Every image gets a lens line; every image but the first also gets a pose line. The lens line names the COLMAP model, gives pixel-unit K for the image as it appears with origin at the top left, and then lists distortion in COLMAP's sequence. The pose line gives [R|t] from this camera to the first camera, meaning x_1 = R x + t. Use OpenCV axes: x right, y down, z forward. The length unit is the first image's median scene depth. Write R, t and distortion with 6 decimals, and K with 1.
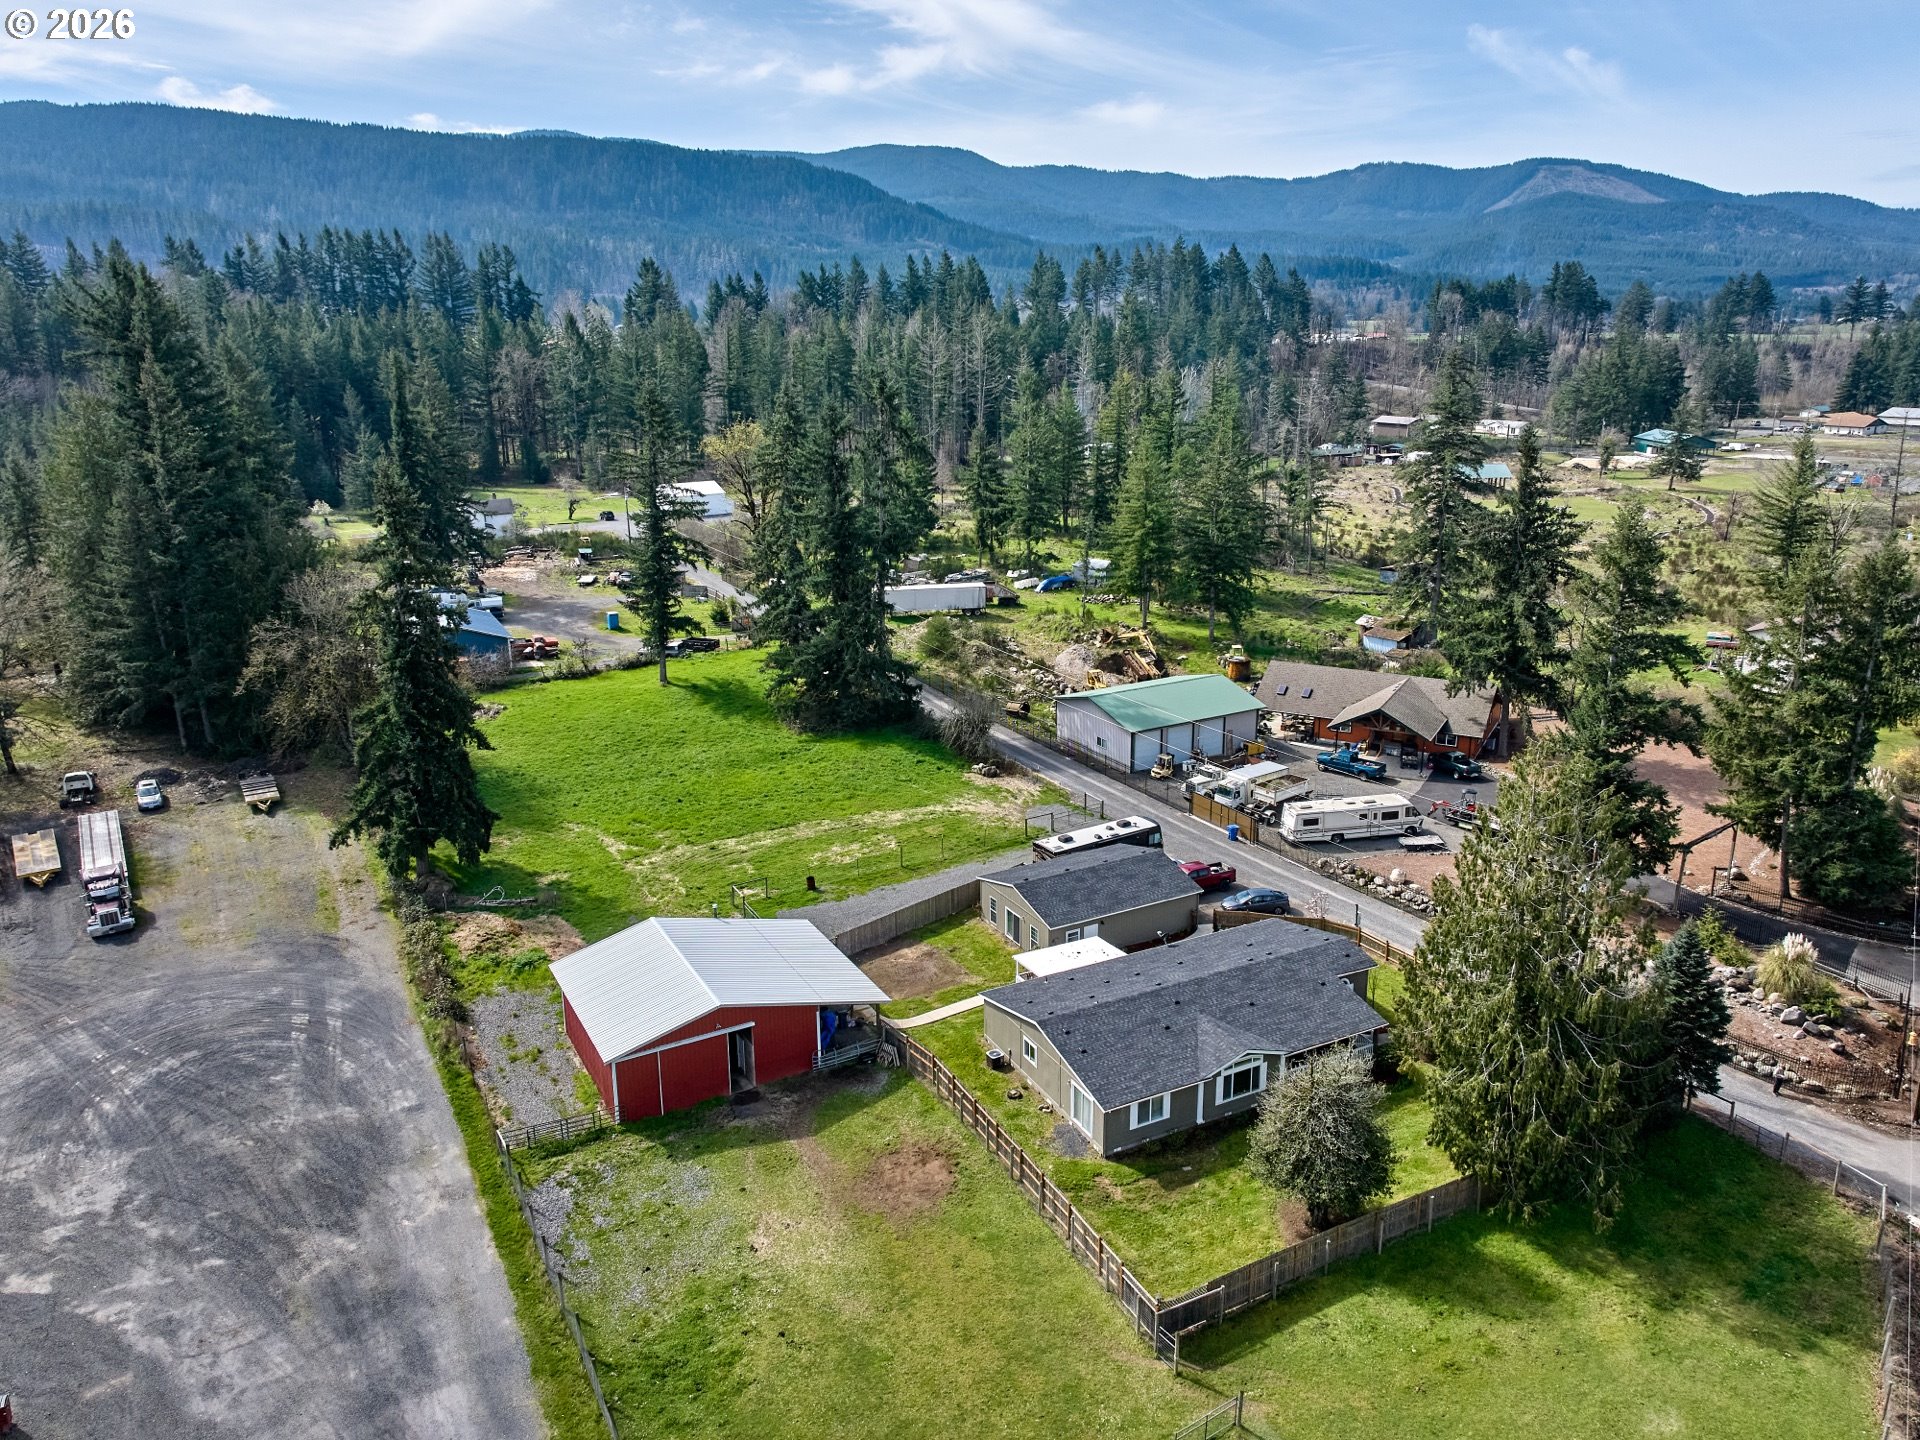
lens RADIAL K [[1357.8, 0, 960.0], [0, 1357.8, 720.0], [0, 0, 1]] dist [0.017679, -0.010627]
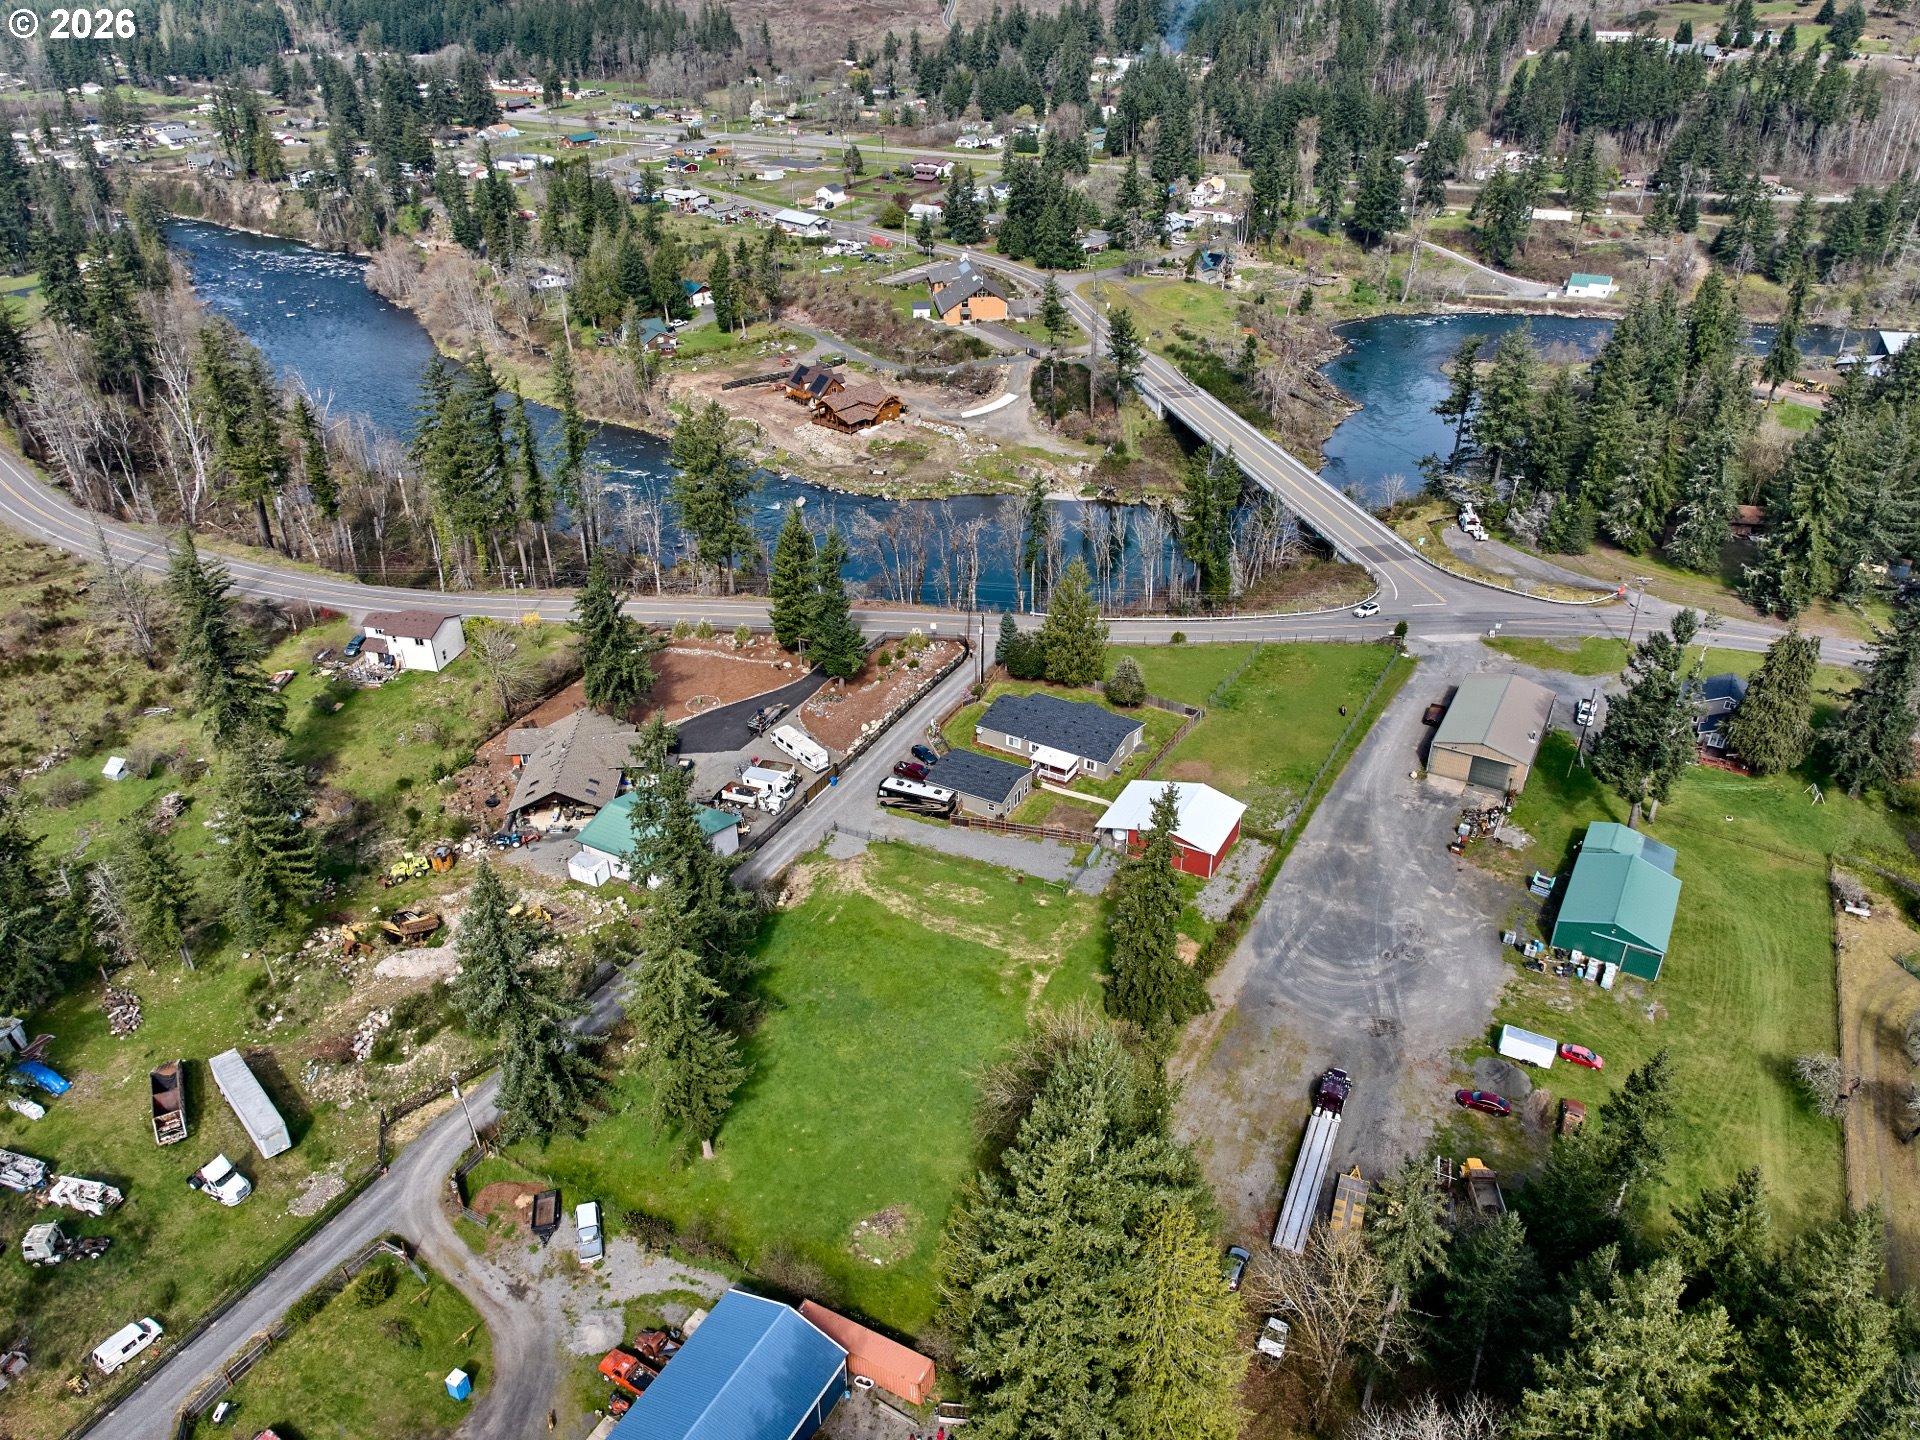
lens RADIAL K [[1357.8, 0, 960.0], [0, 1357.8, 720.0], [0, 0, 1]] dist [0.017679, -0.010627]
pose [[-0.535166, -0.420641, 0.732570, -1.246317], [0.246523, 0.751689, 0.611711, -1.106103], [-0.807975, 0.507962, -0.298580, 1.477082]]
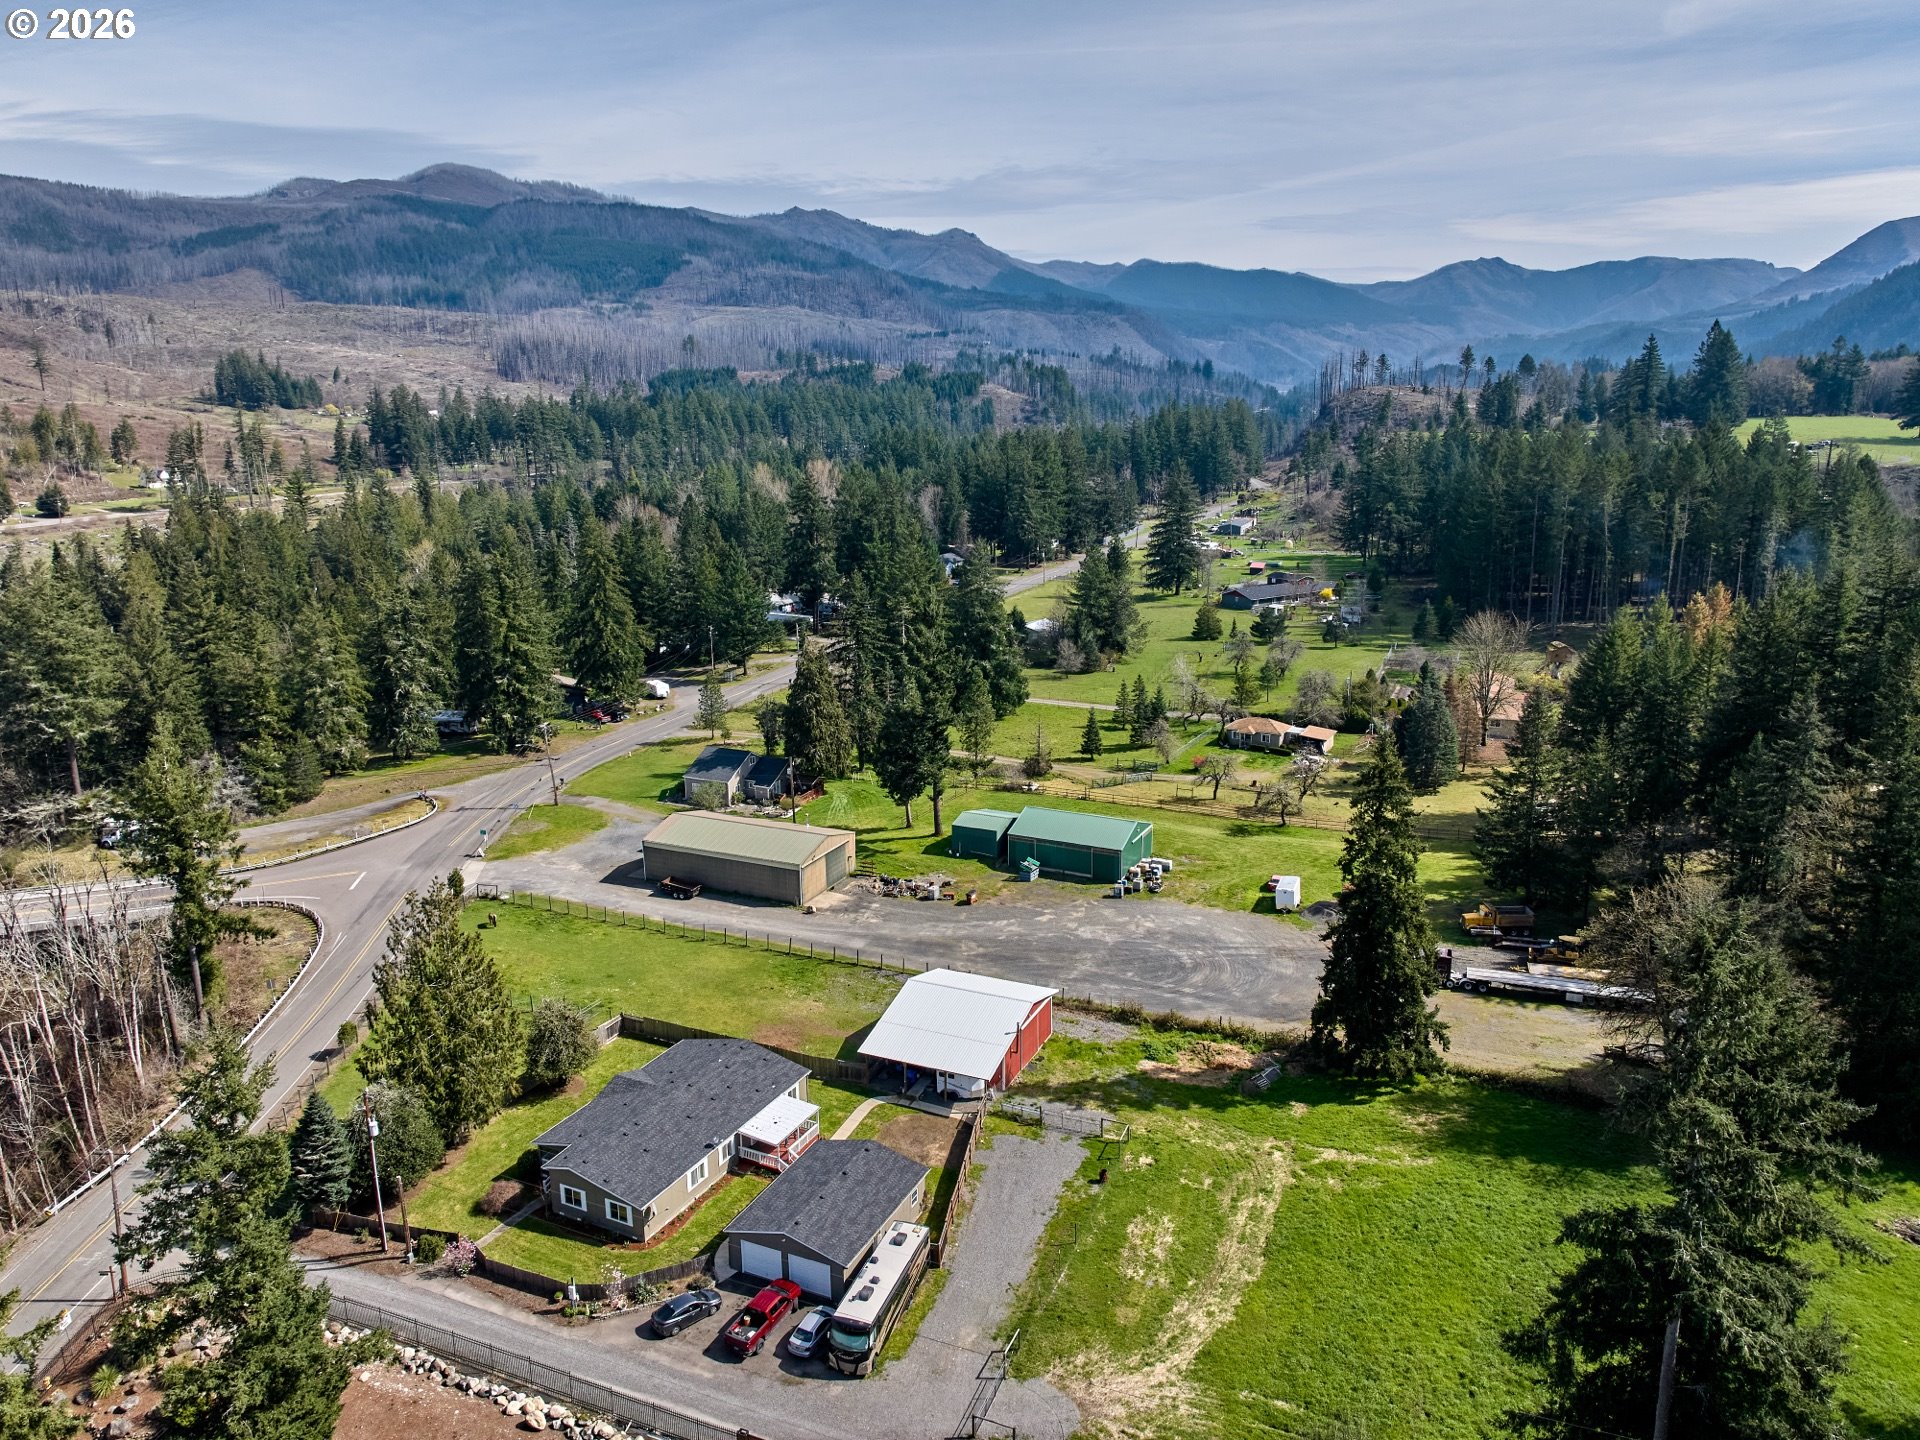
lens RADIAL K [[1320.1, 0, 987.0], [0, 1320.1, 722.9], [0, 0, 1]] dist [0.021346, -0.004760]
pose [[-0.794576, 0.161789, -0.585212, 0.494767], [-0.154976, 0.877875, 0.453119, -0.626164], [0.587053, 0.450732, -0.672465, 1.475447]]
